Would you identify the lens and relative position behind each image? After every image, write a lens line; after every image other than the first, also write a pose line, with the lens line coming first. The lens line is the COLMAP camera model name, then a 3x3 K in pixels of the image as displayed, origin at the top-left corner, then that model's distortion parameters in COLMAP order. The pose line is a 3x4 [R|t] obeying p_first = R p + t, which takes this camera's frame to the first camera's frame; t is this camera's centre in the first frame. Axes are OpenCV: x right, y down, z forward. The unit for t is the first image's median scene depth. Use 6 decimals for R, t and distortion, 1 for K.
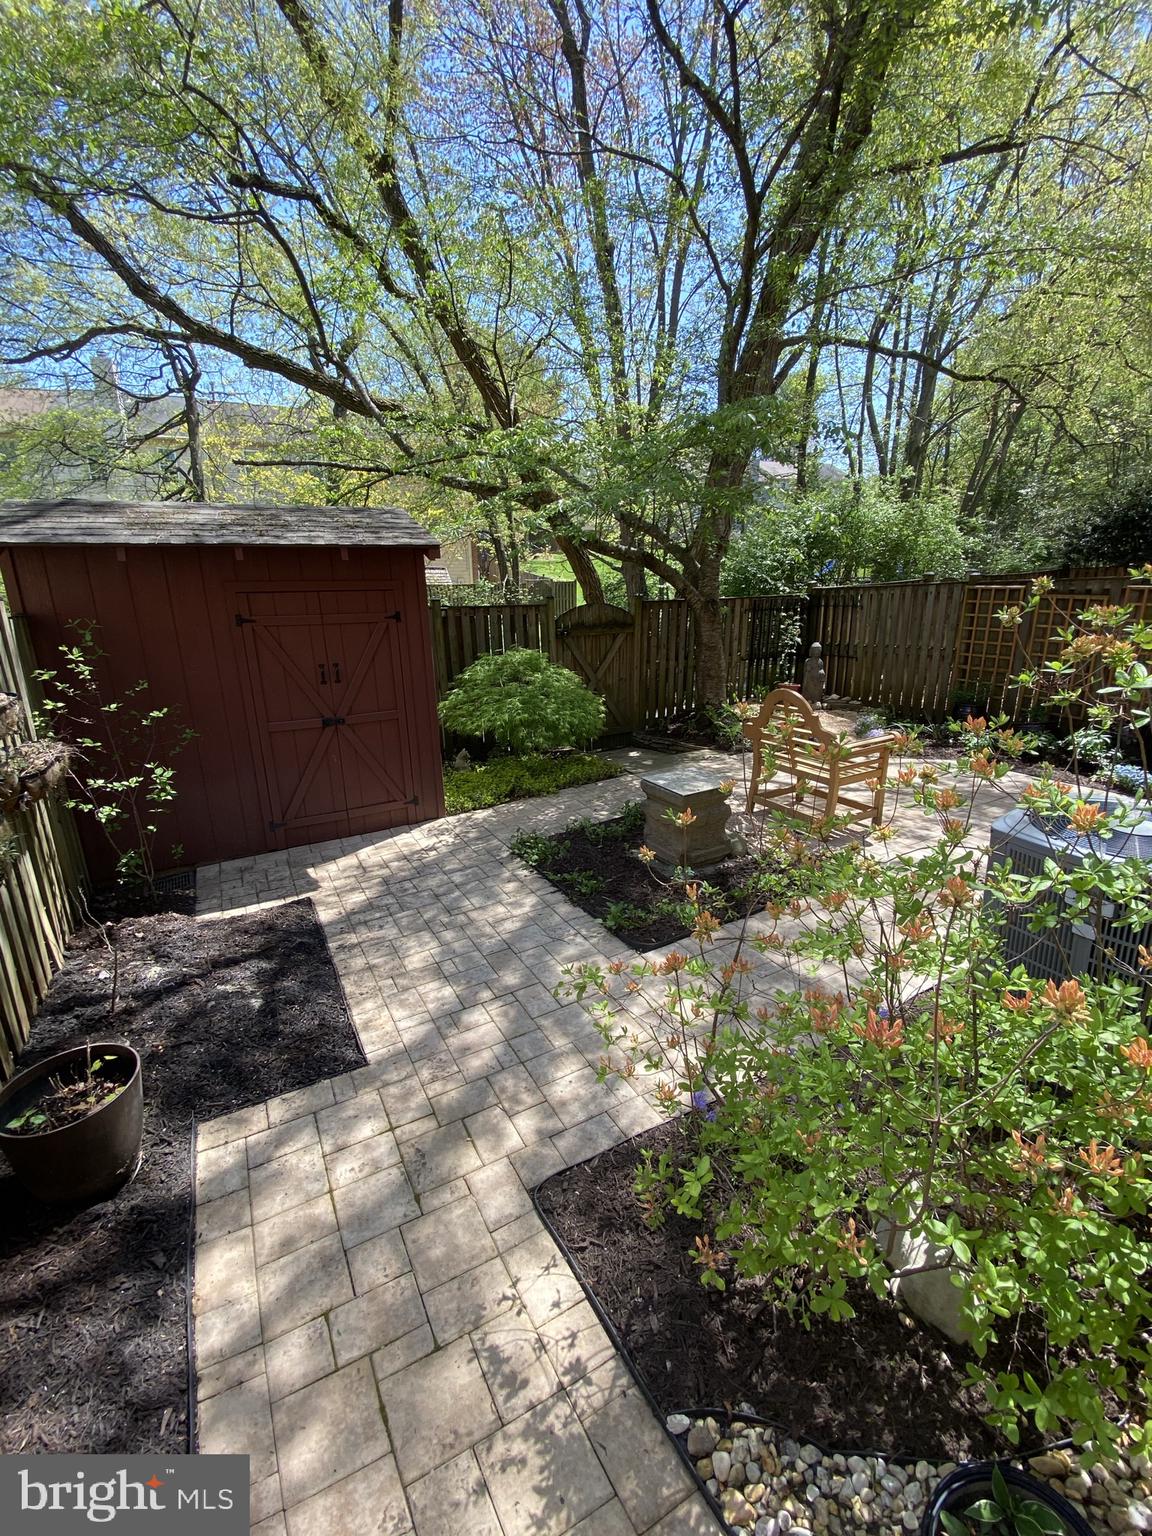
lens RADIAL K [[642.3, 0, 576.0], [0, 642.3, 768.0], [0, 0, 1]] dist [0.040583, -0.029721]
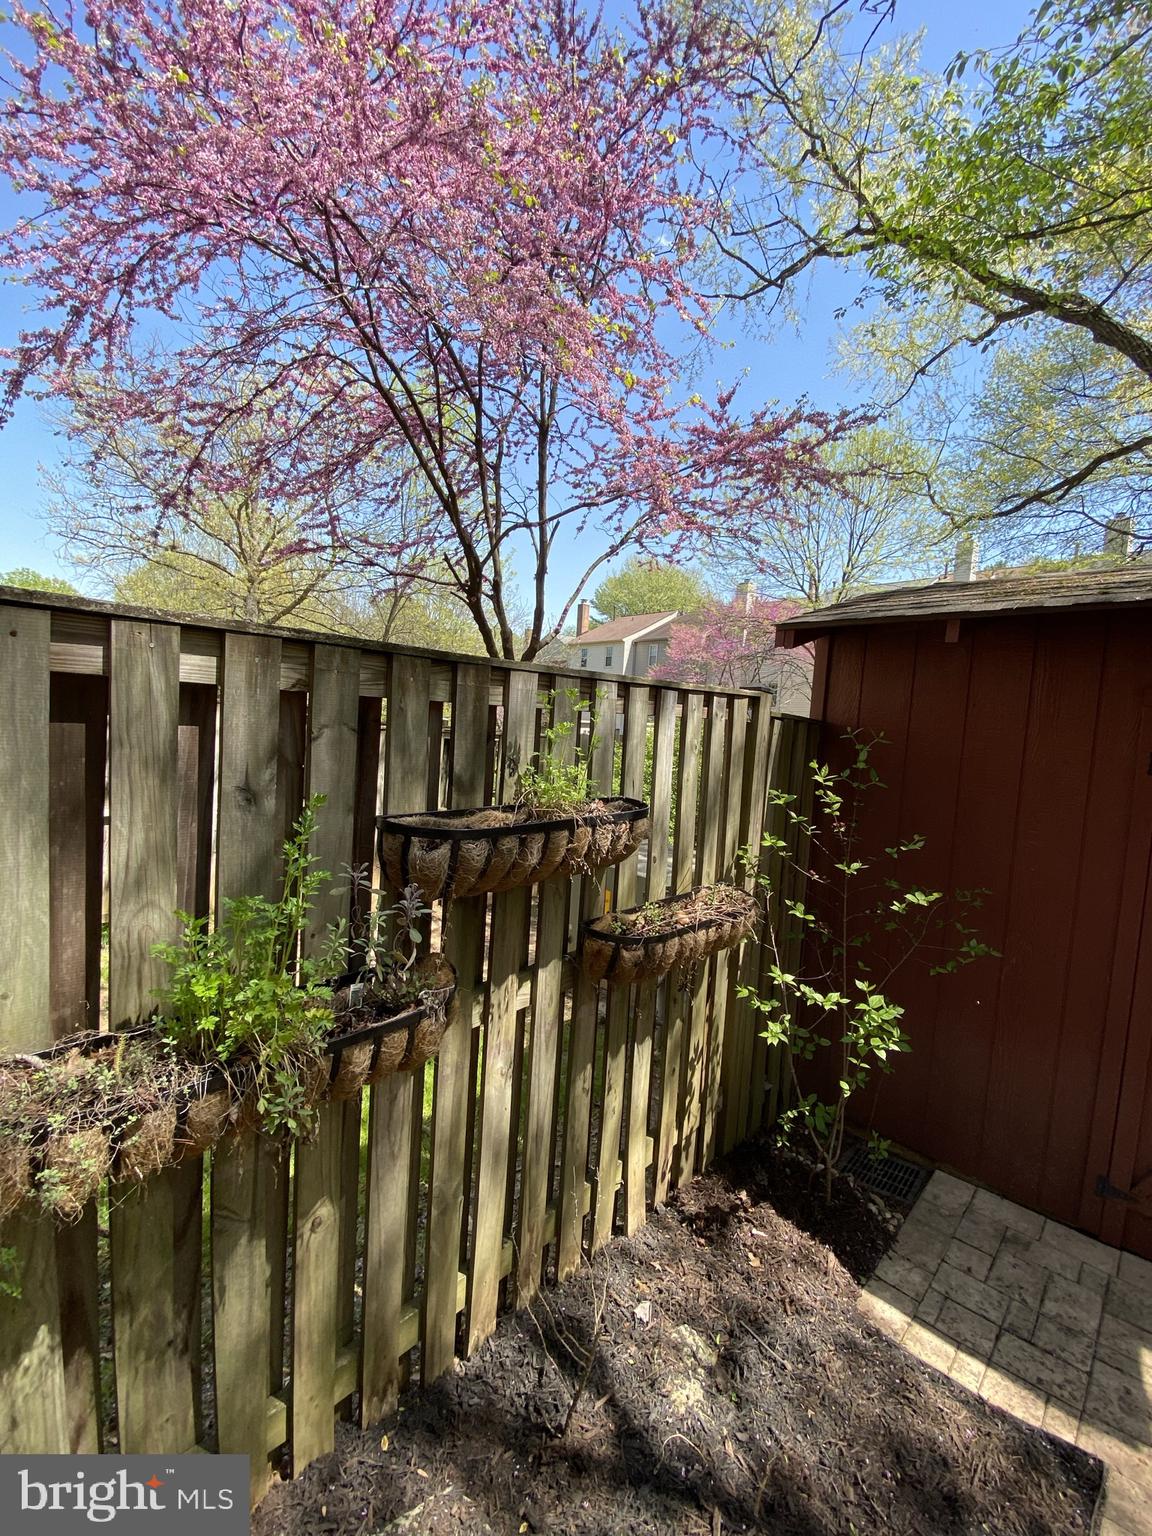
lens RADIAL K [[621.0, 0, 576.0], [0, 621.0, 768.0], [0, 0, 1]] dist [0.030858, -0.025419]
pose [[0.293333, 0.101439, -0.950614, -0.179521], [-0.326803, 0.945093, 0.000008, -0.071220], [0.898419, 0.310661, 0.310377, 0.411928]]
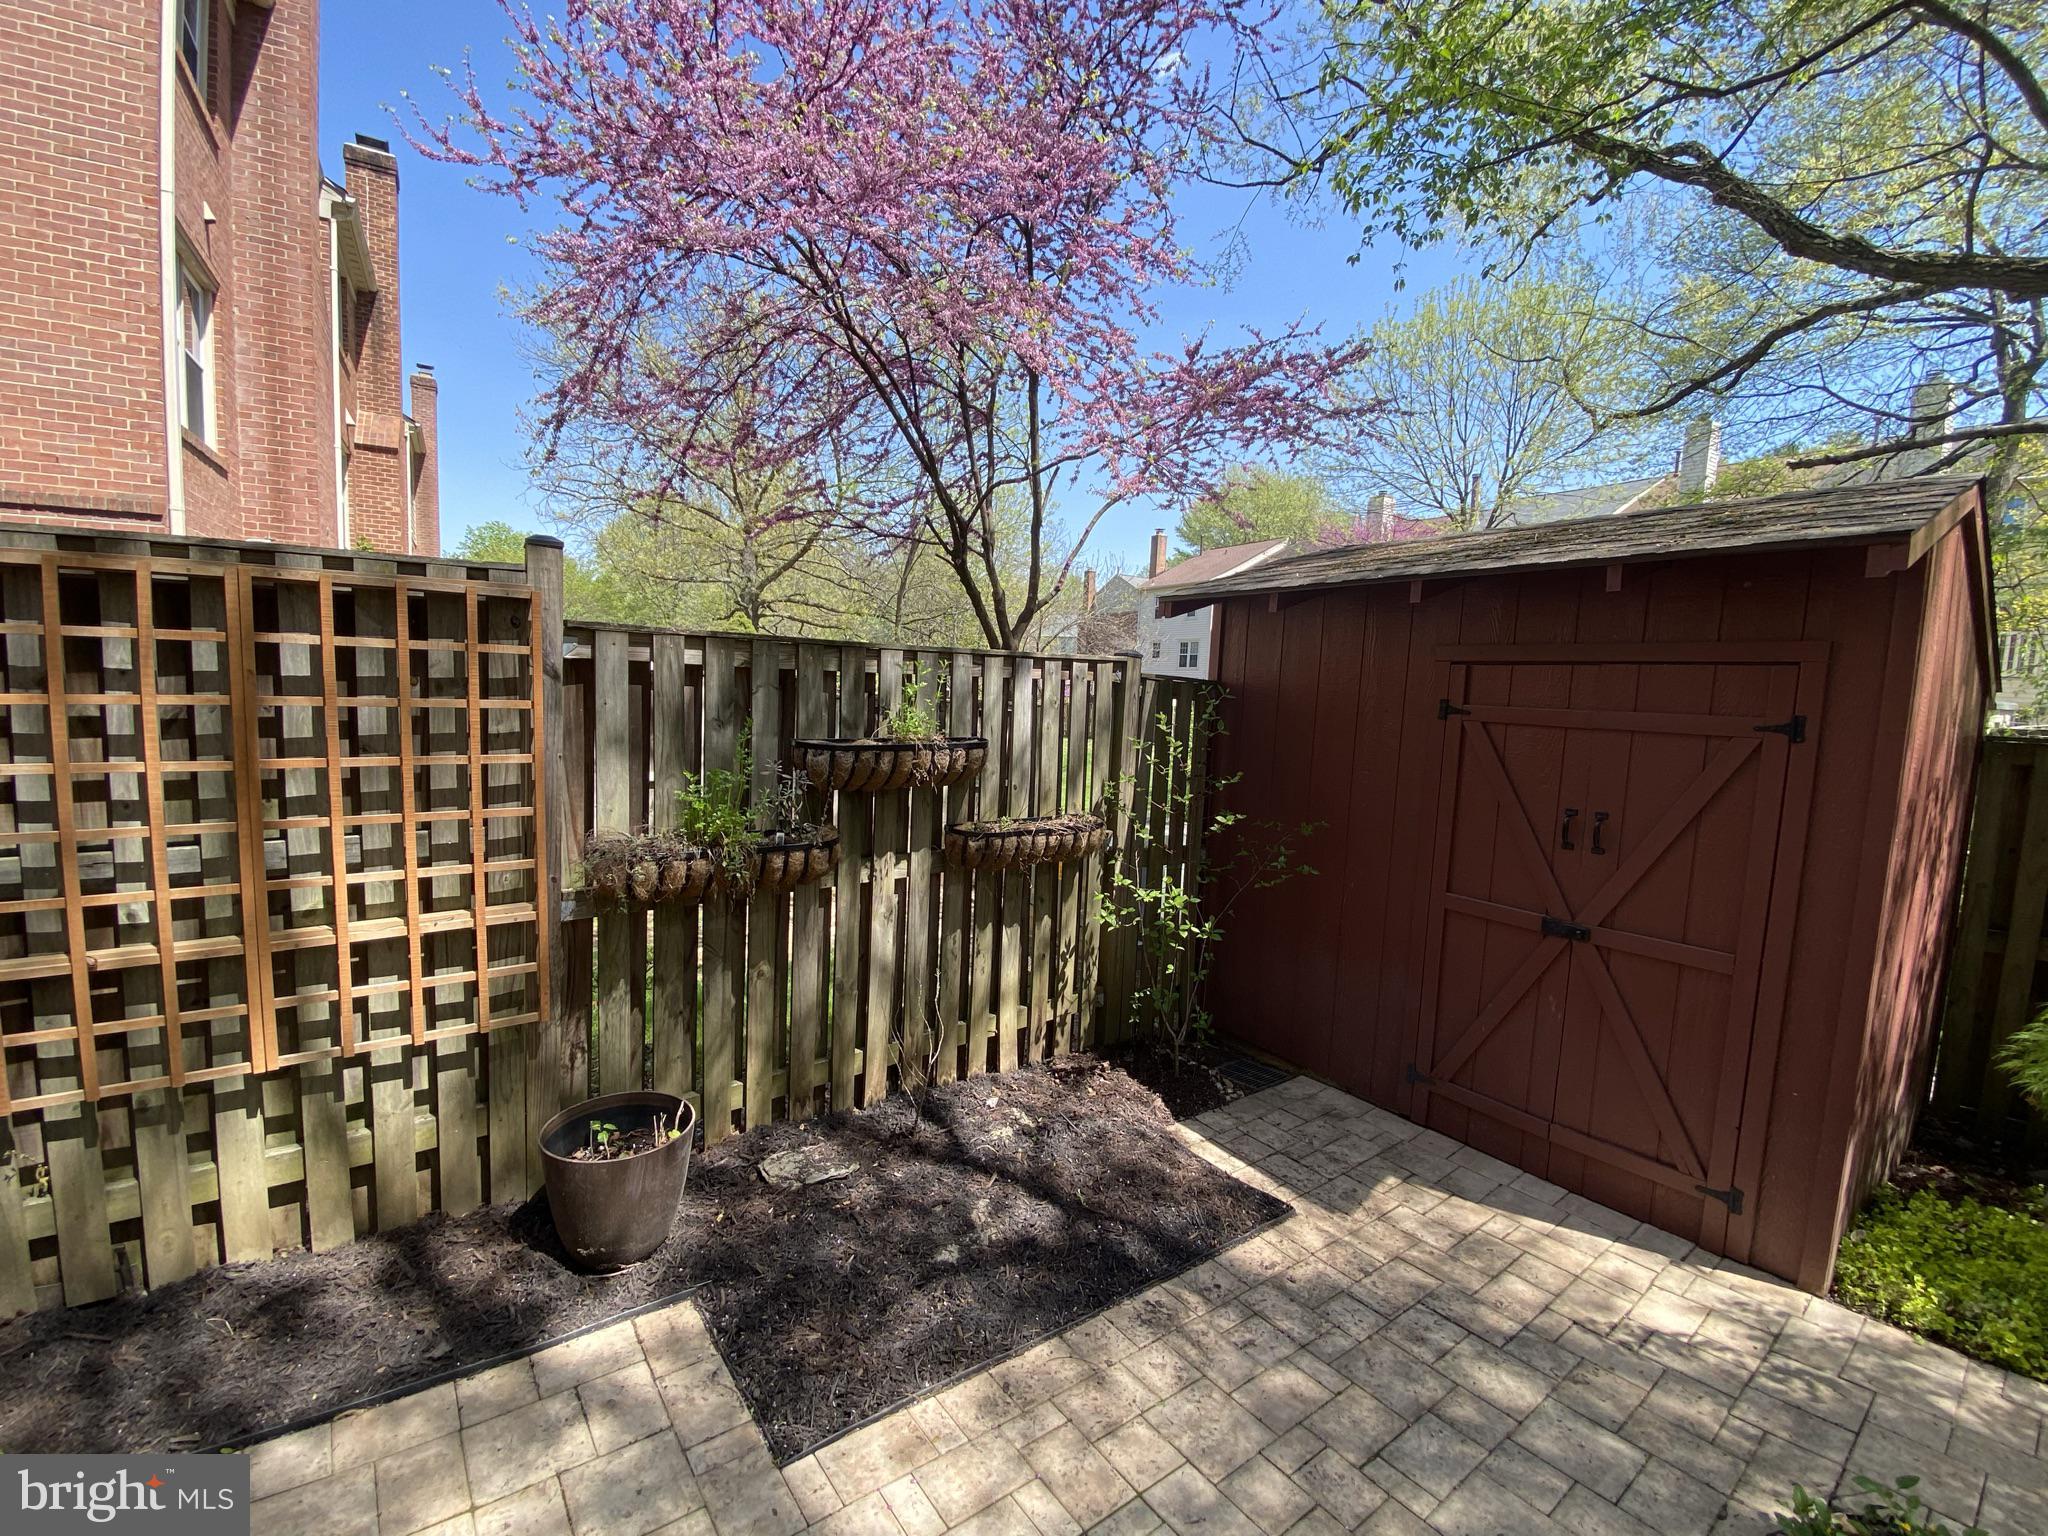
lens RADIAL K [[856.4, 0, 1050.7], [0, 856.4, 769.9], [0, 0, 1]] dist [0.040583, -0.029721]
pose [[0.149053, 0.113831, -0.982255, 0.175983], [-0.317887, 0.946138, 0.061407, -0.100088], [0.936339, 0.303093, 0.177210, 0.493877]]
